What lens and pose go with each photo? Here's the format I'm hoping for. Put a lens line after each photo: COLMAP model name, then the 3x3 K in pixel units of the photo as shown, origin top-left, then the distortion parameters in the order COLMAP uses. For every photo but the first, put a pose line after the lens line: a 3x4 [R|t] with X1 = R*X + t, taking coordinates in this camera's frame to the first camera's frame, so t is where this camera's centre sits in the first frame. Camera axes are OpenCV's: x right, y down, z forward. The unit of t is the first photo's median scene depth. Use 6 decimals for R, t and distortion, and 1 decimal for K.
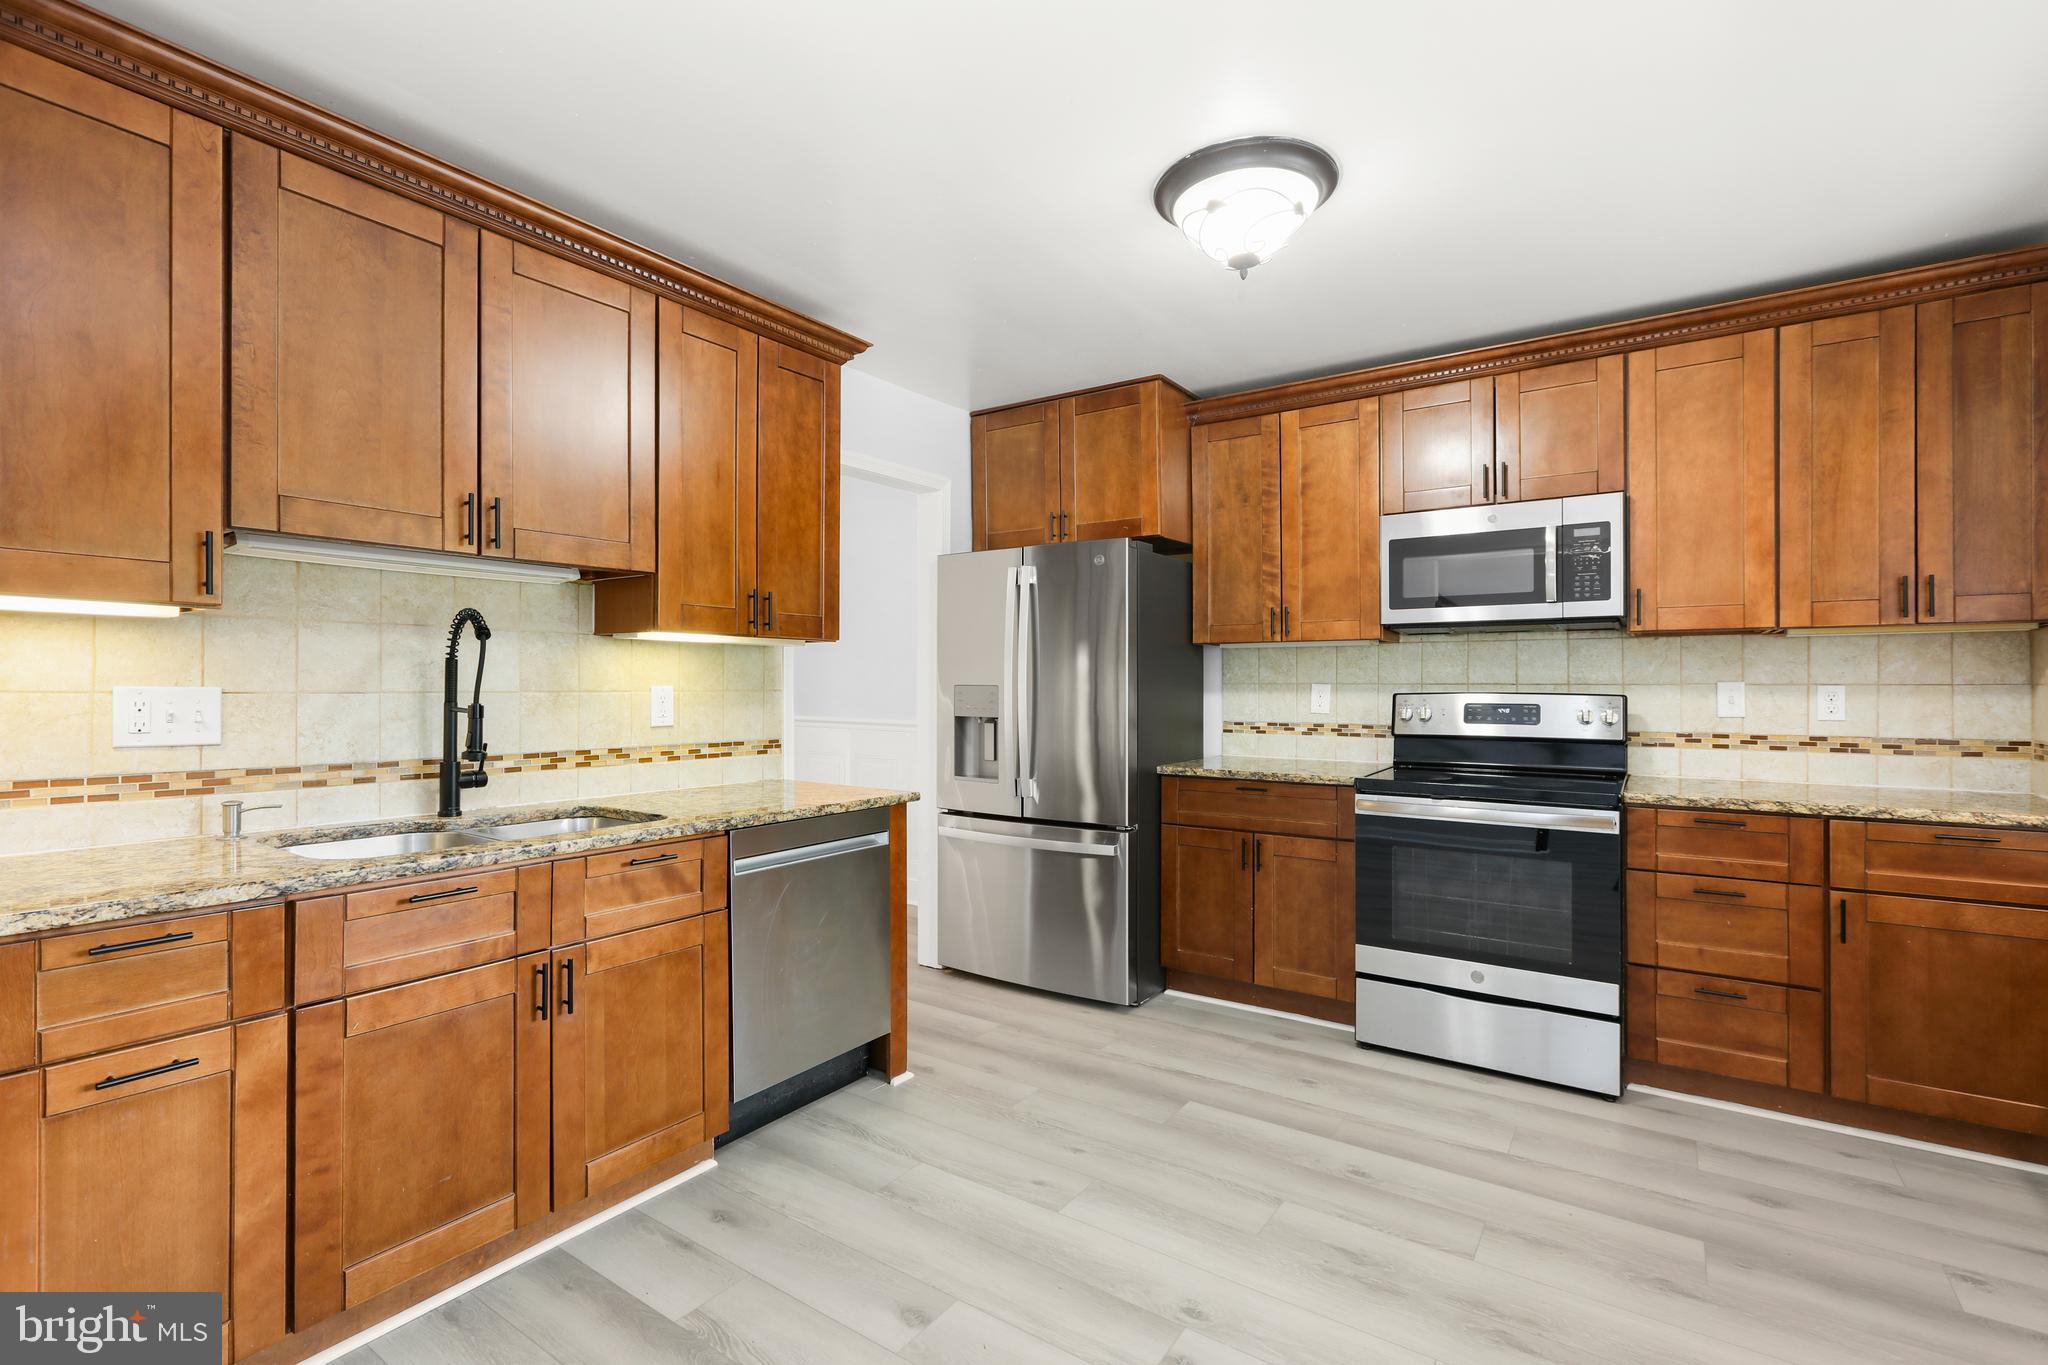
lens RADIAL K [[933.9, 0, 1024.6], [0, 933.9, 689.3], [0, 0, 1]] dist [-0.002739, 0.005041]
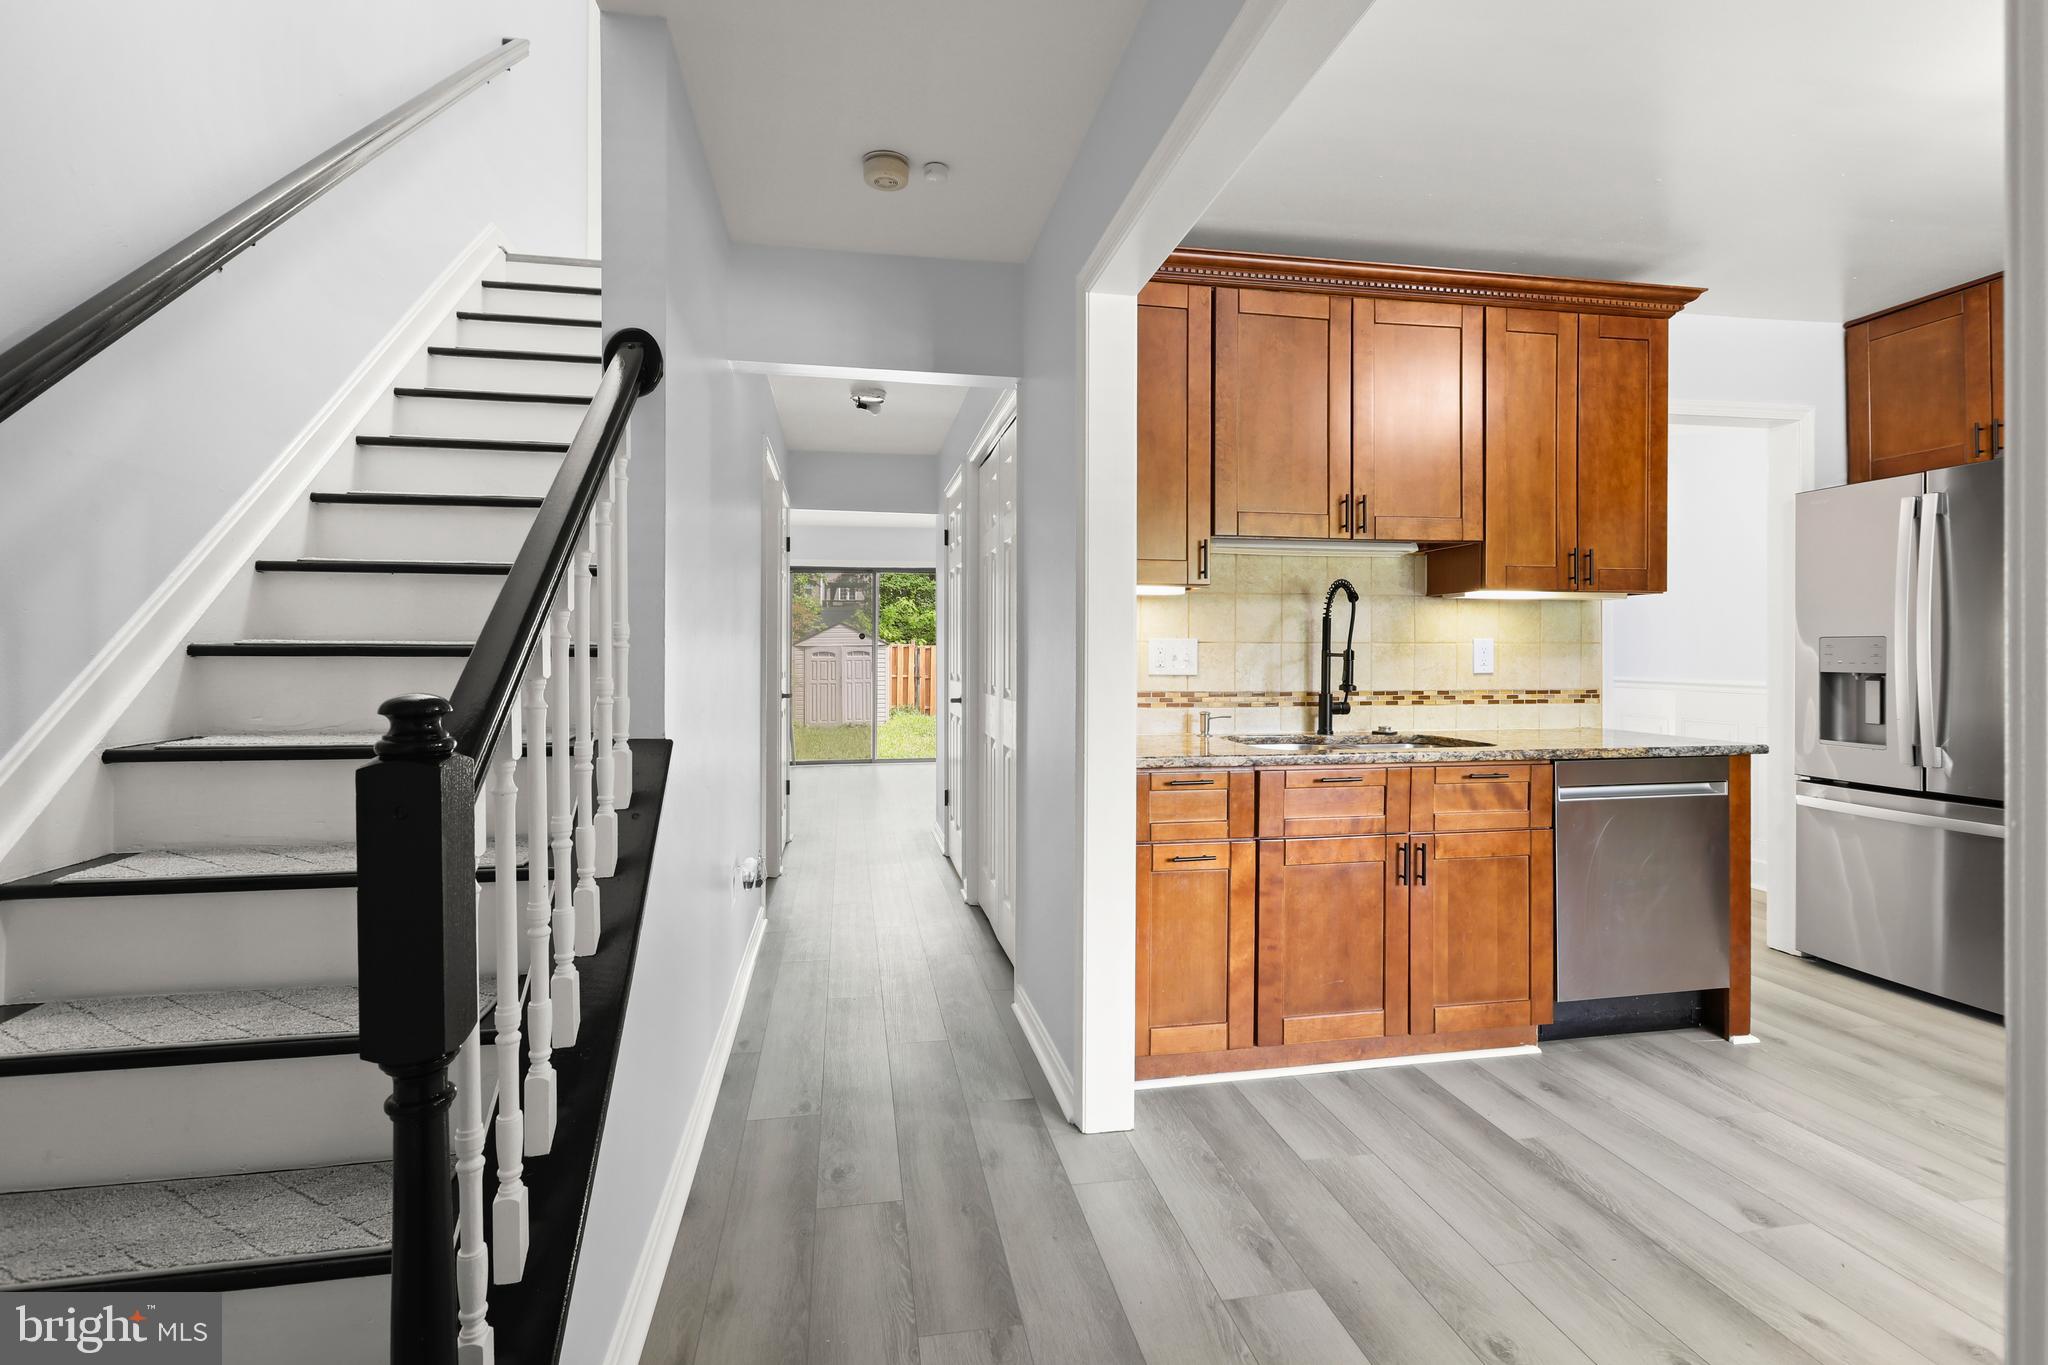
lens RADIAL K [[946.6, 0, 1018.2], [0, 946.6, 655.2], [0, 0, 1]] dist [-0.003753, 0.005398]
pose [[0.704310, -0.000127, -0.709892, 0.038212], [-0.001128, 0.999999, -0.001299, 0.020900], [0.709891, 0.001715, 0.704309, -0.245048]]
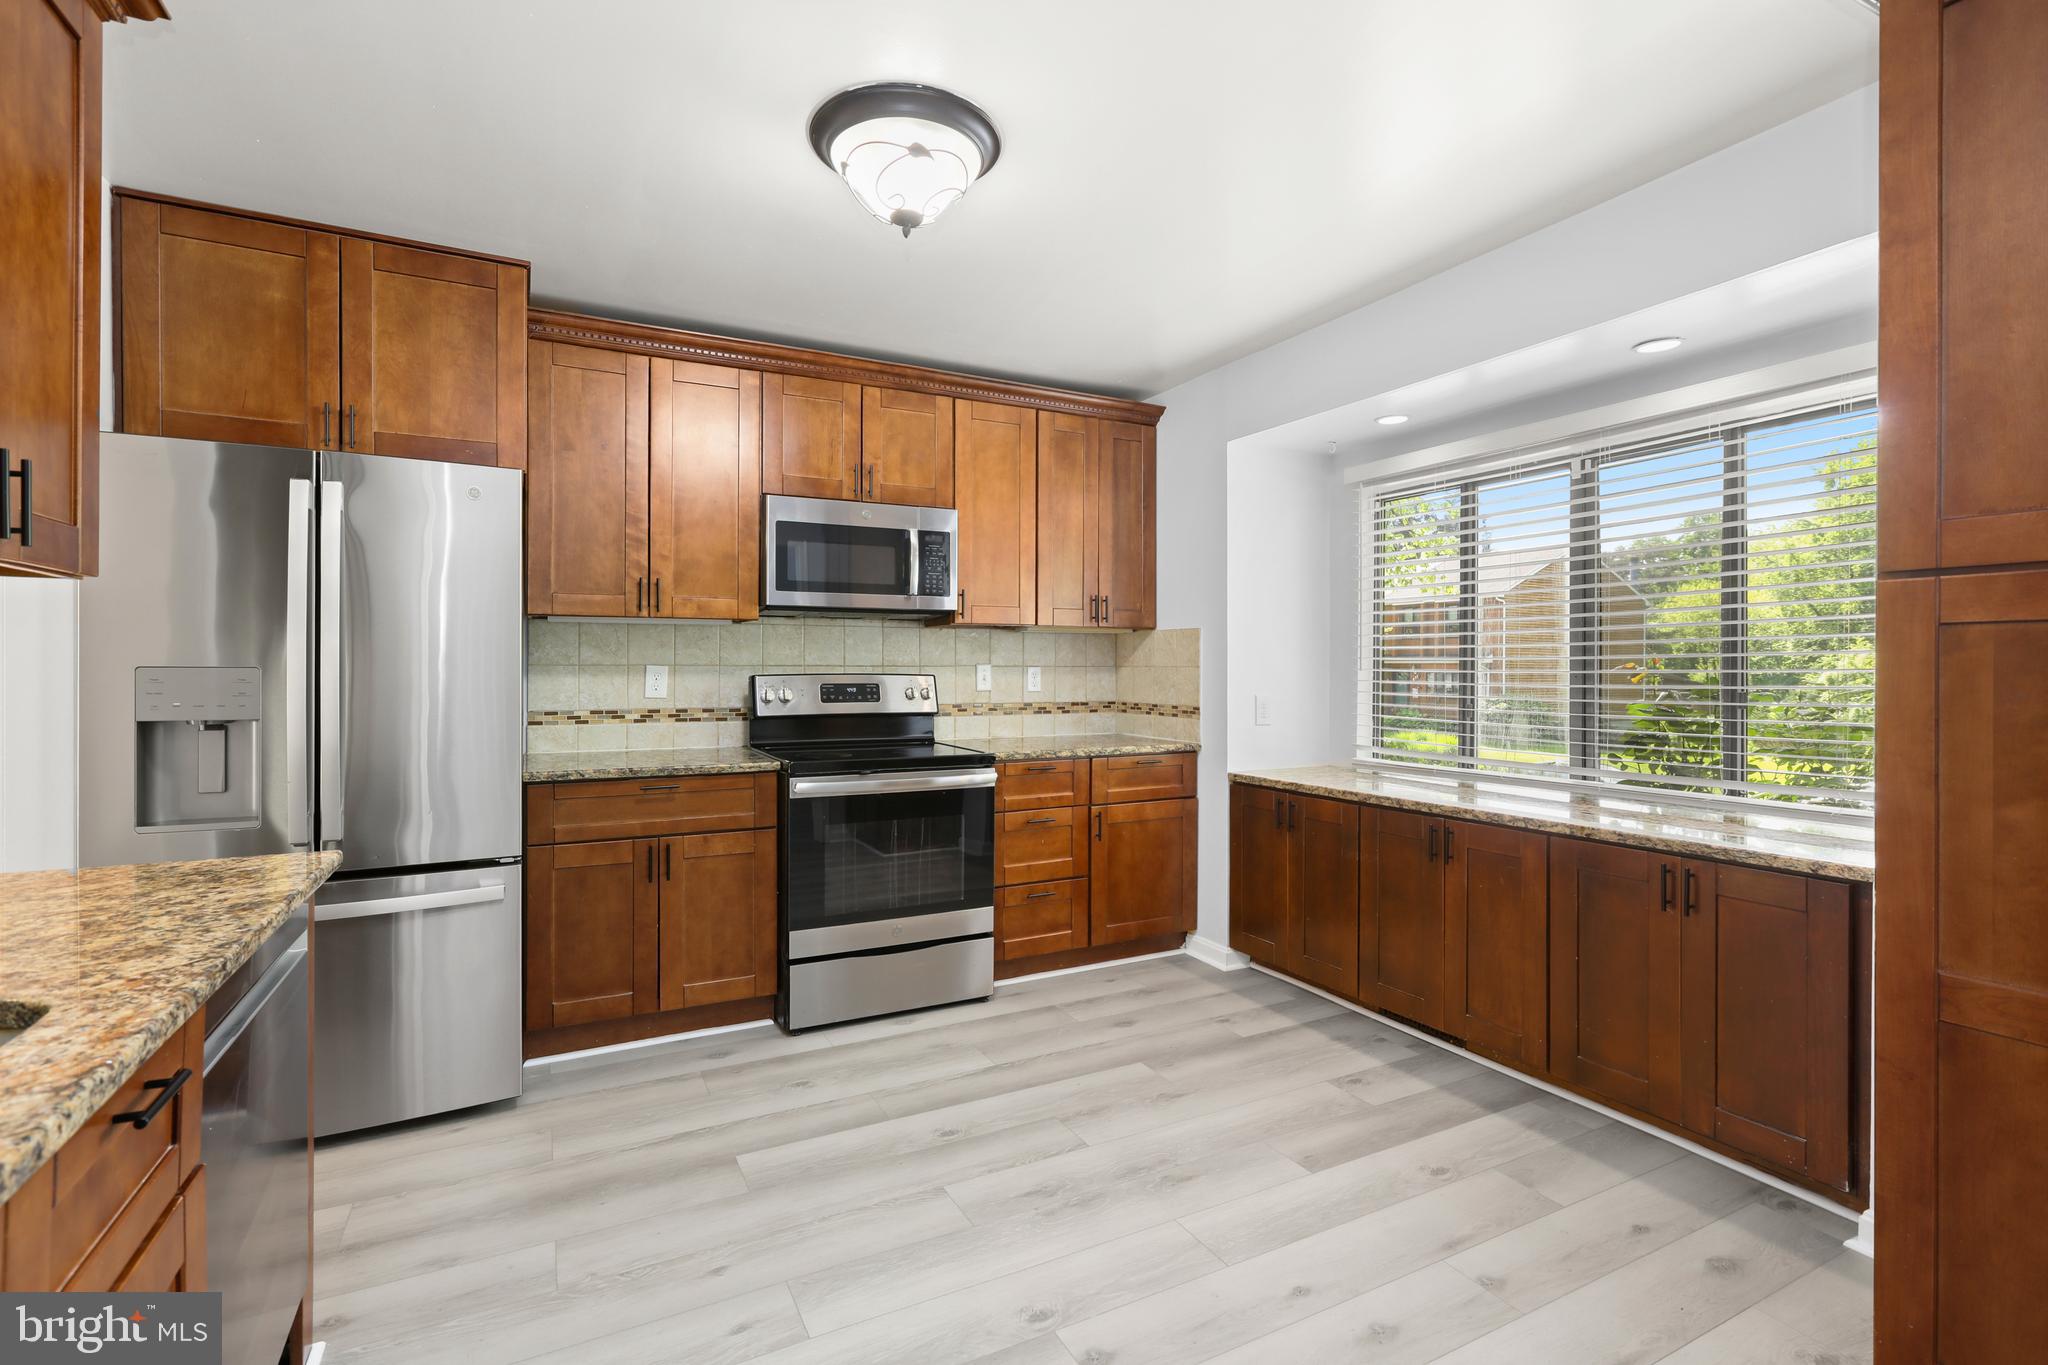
lens RADIAL K [[935.7, 0, 1019.9], [0, 935.7, 674.2], [0, 0, 1]] dist [-0.000609, 0.000625]
pose [[0.475862, -0.006887, 0.879493, -0.448785], [0.003871, 0.999976, 0.005736, -0.001703], [-0.879512, 0.000675, 0.475877, 0.369369]]
